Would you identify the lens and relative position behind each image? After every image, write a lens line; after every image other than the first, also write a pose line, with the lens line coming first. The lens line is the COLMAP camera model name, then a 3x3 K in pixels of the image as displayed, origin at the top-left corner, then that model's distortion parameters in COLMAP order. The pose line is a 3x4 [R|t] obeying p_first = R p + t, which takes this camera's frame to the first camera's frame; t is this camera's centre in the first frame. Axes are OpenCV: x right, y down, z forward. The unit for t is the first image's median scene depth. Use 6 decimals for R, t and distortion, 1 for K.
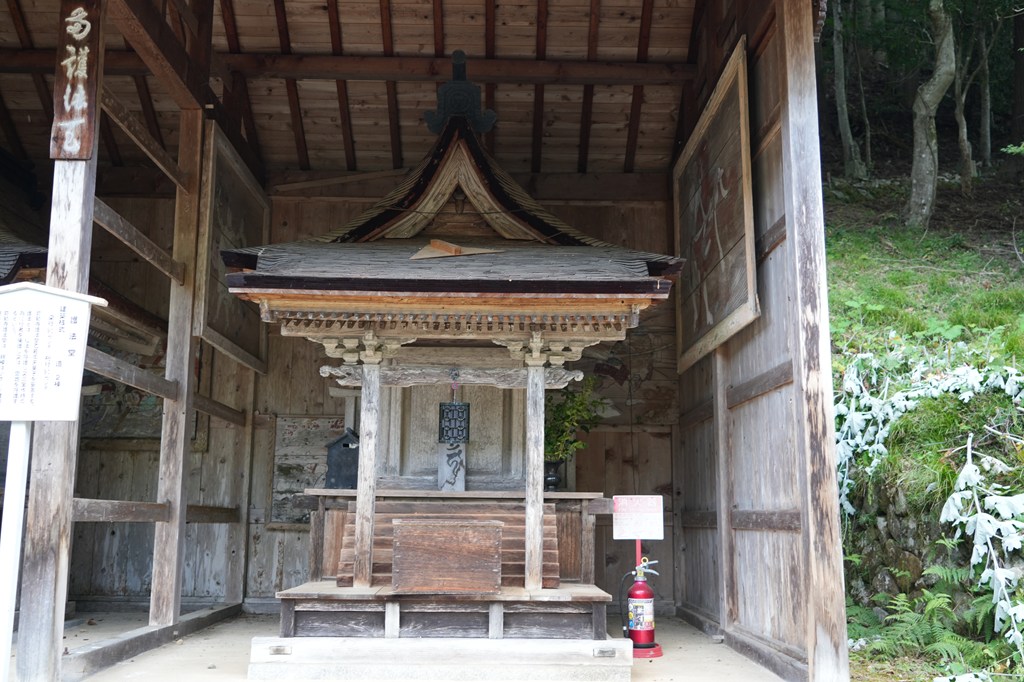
lens RADIAL K [[1043.4, 0, 508.8], [0, 1043.4, 337.7], [0, 0, 1]] dist [0.032291, 0.000000]
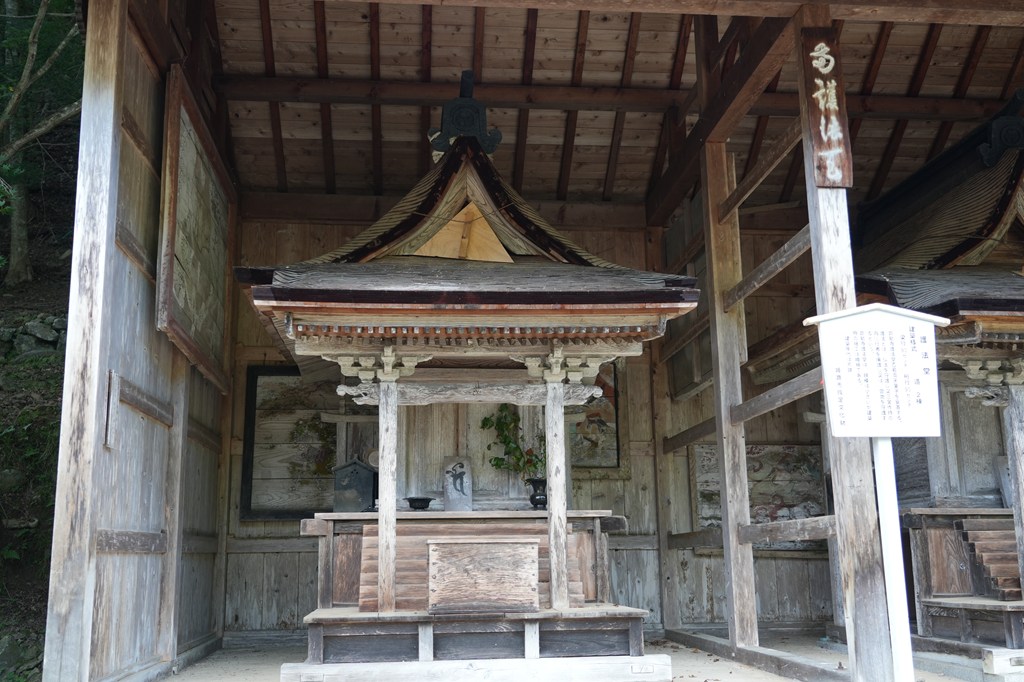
lens RADIAL K [[1043.4, 0, 515.6], [0, 1043.4, 338.8], [0, 0, 1]] dist [0.032291, 0.000000]
pose [[0.995831, -0.004999, 0.091082, -0.794849], [0.008318, 0.999314, -0.036093, 0.014279], [-0.090839, 0.036700, 0.995189, 0.002469]]
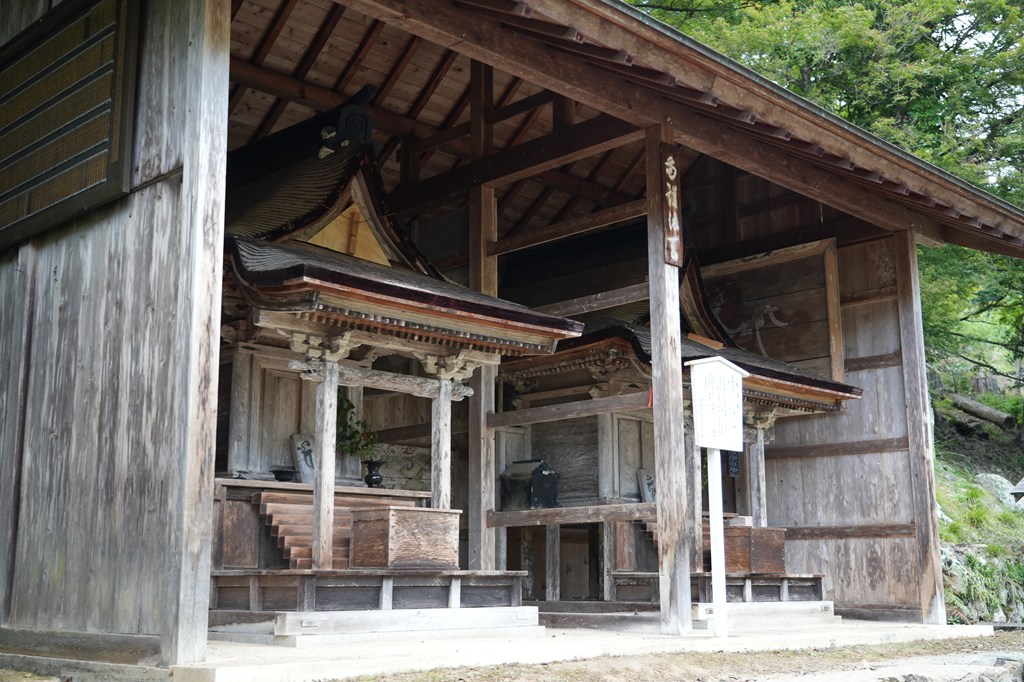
lens RADIAL K [[1191.0, 0, 516.0], [0, 1191.0, 338.6], [0, 0, 1]] dist [0.041447, 0.000000]
pose [[0.717958, 0.128143, 0.684190, -1.601356], [-0.111005, 0.991408, -0.069198, 0.062432], [-0.687178, -0.026267, 0.726014, -0.028883]]
